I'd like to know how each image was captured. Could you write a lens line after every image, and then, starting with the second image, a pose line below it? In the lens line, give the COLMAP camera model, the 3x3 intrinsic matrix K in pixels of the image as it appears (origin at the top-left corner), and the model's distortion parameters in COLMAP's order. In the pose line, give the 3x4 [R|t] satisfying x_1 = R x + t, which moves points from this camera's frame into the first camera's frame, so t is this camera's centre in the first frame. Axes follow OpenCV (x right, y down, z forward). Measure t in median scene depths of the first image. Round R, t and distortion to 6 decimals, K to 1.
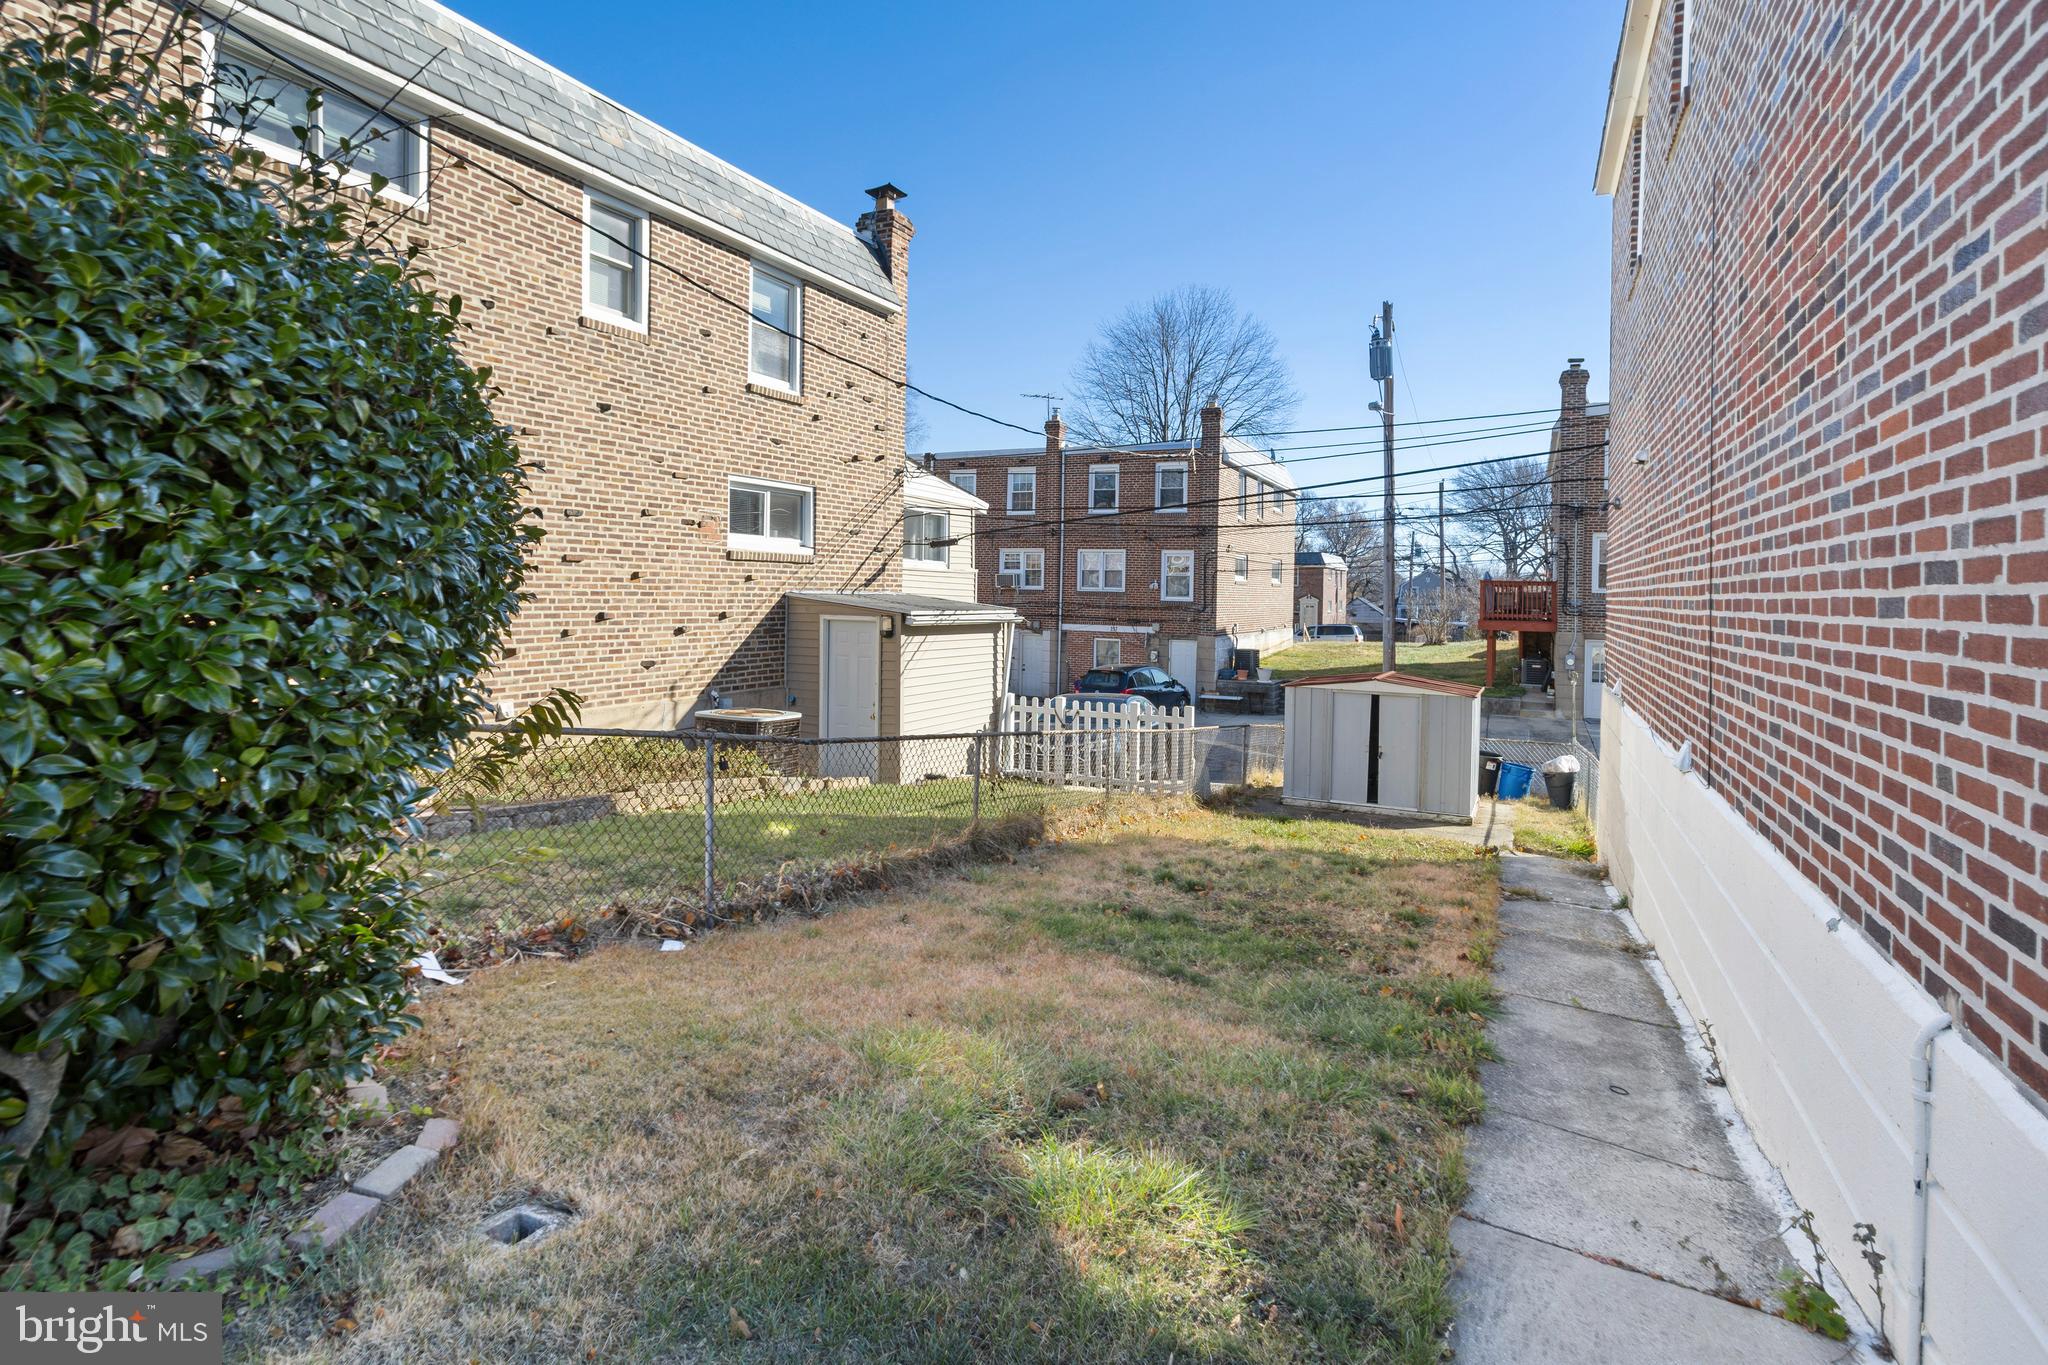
lens RADIAL K [[1007.8, 0, 1016.8], [0, 1007.8, 581.2], [0, 0, 1]] dist [-0.037927, 0.000184]
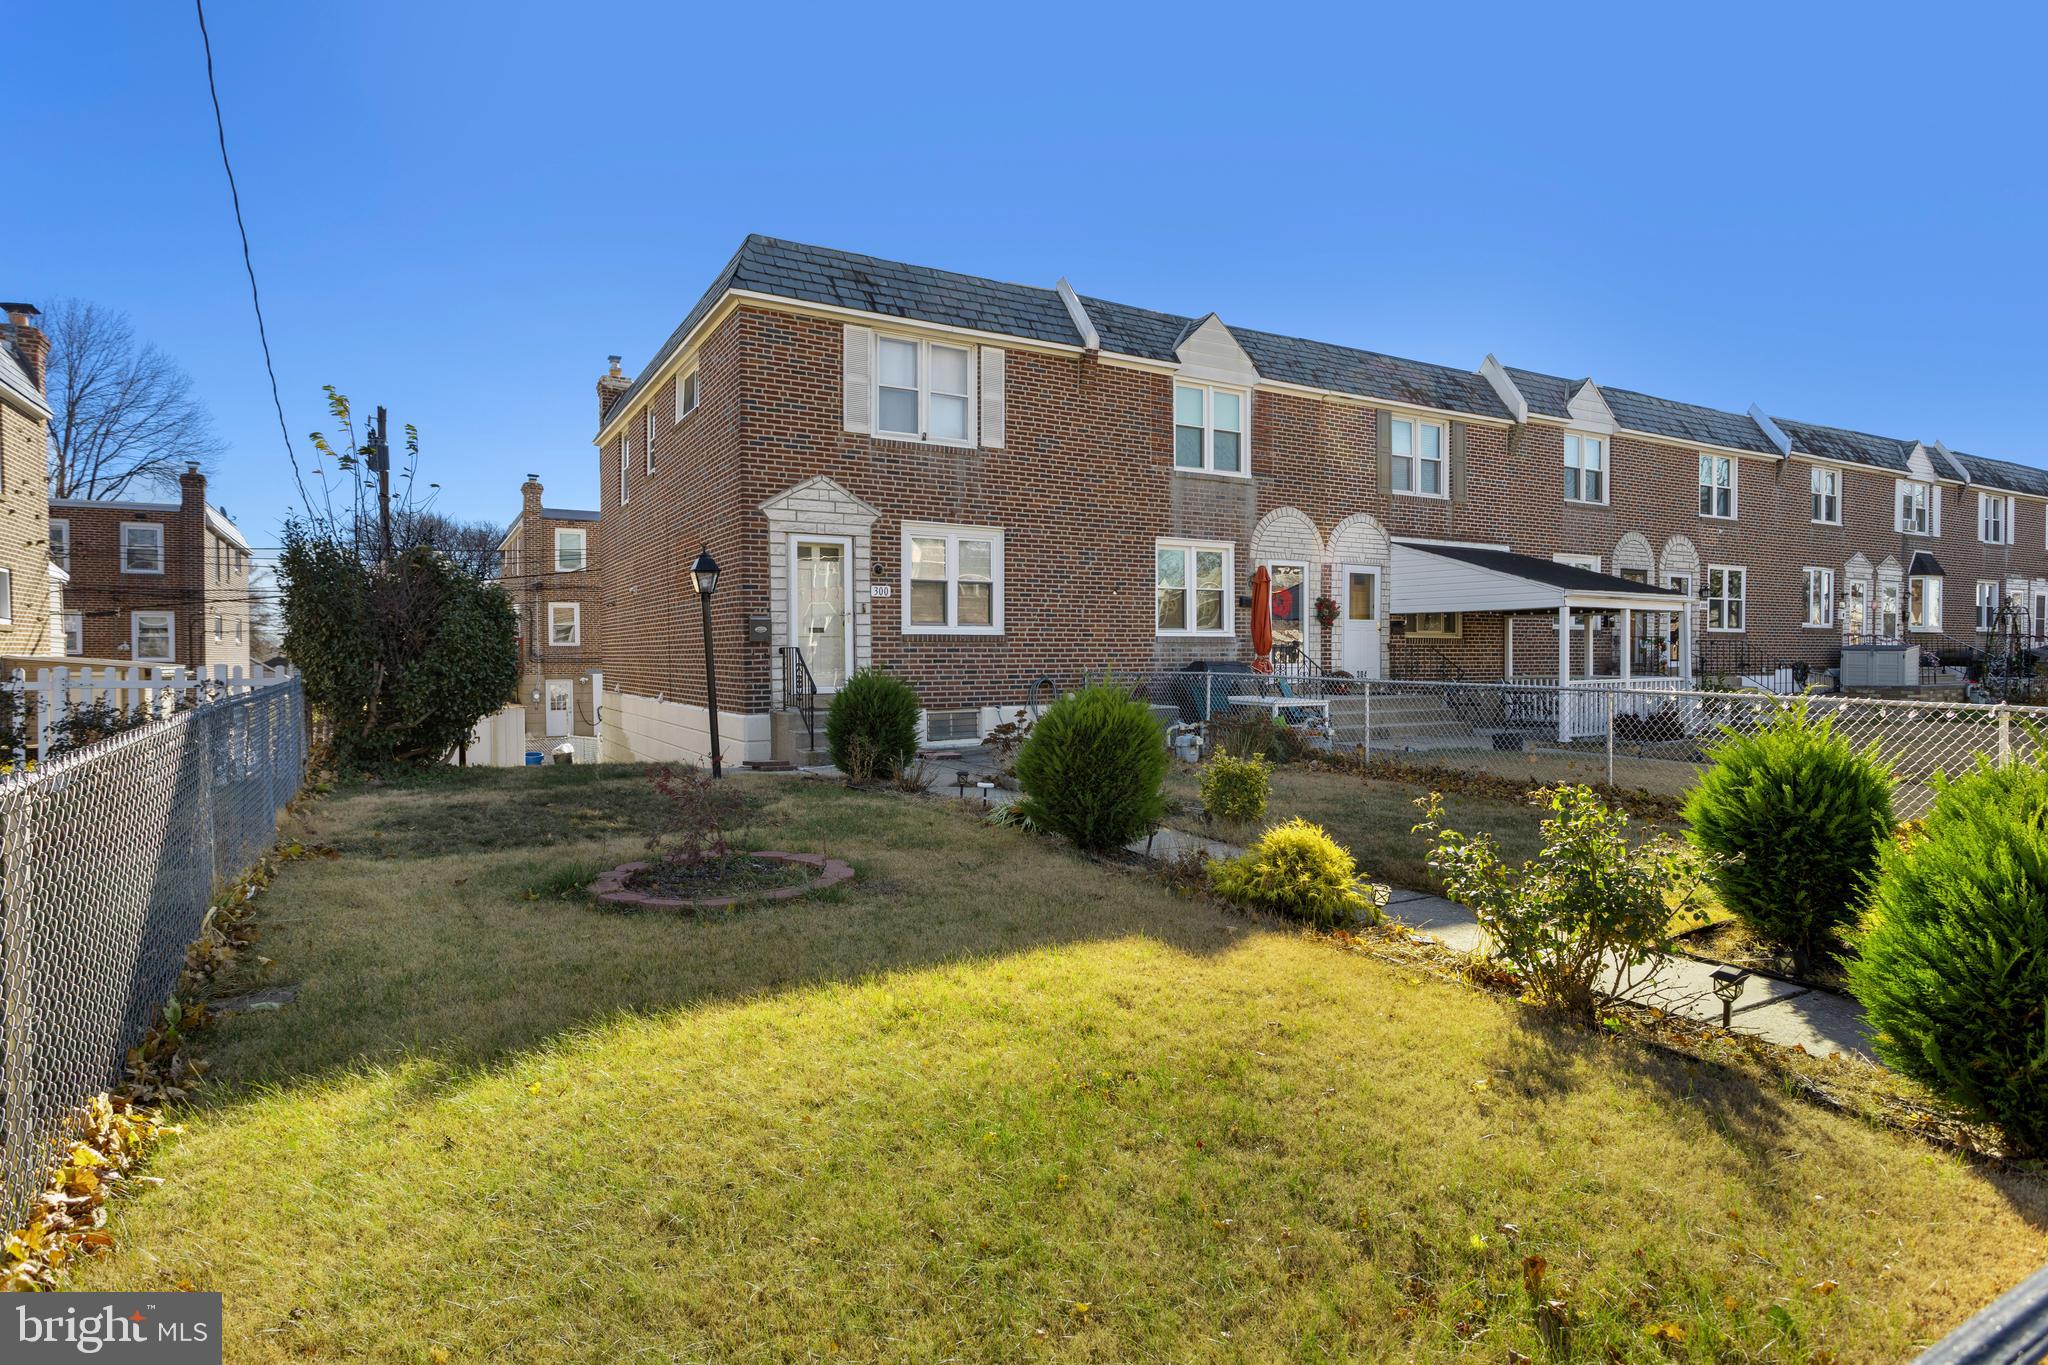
lens RADIAL K [[1084.3, 0, 1018.6], [0, 1084.3, 666.1], [0, 0, 1]] dist [-0.002752, 0.006699]
pose [[0.549188, -0.031967, 0.835087, -0.305624], [0.008905, 0.999435, 0.032402, -0.003858], [-0.835652, -0.010359, 0.549162, -0.356295]]
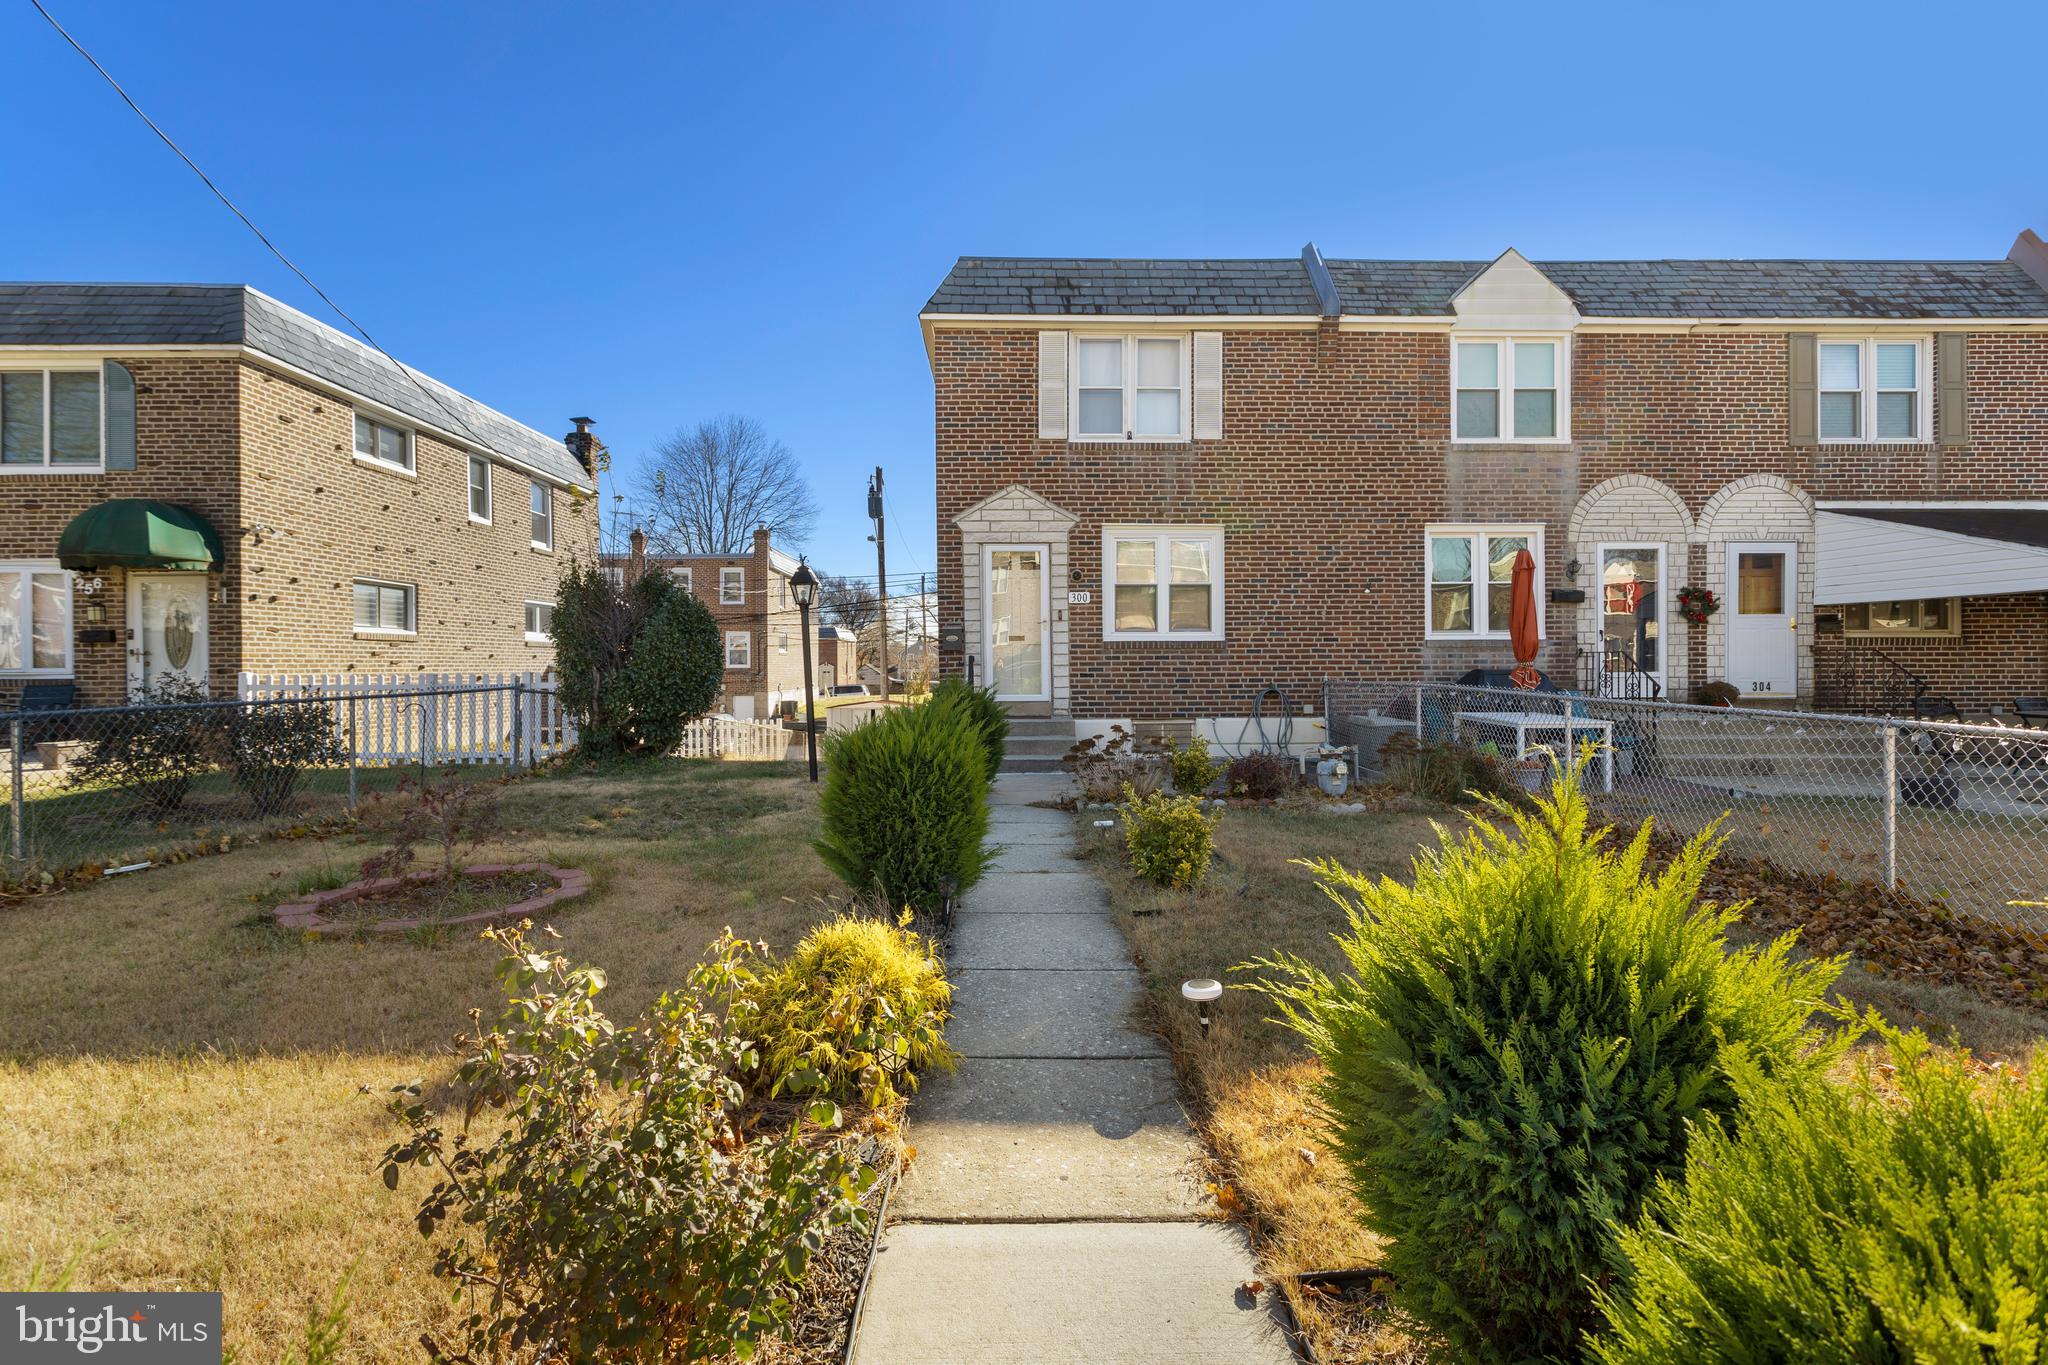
lens RADIAL K [[969.2, 0, 1020.7], [0, 969.2, 665.0], [0, 0, 1]] dist [0.001586, 0.000935]
pose [[0.883833, -0.027059, 0.467019, -0.136331], [0.020754, 0.999611, 0.018641, -0.000727], [-0.467341, -0.006783, 0.884051, -0.408390]]
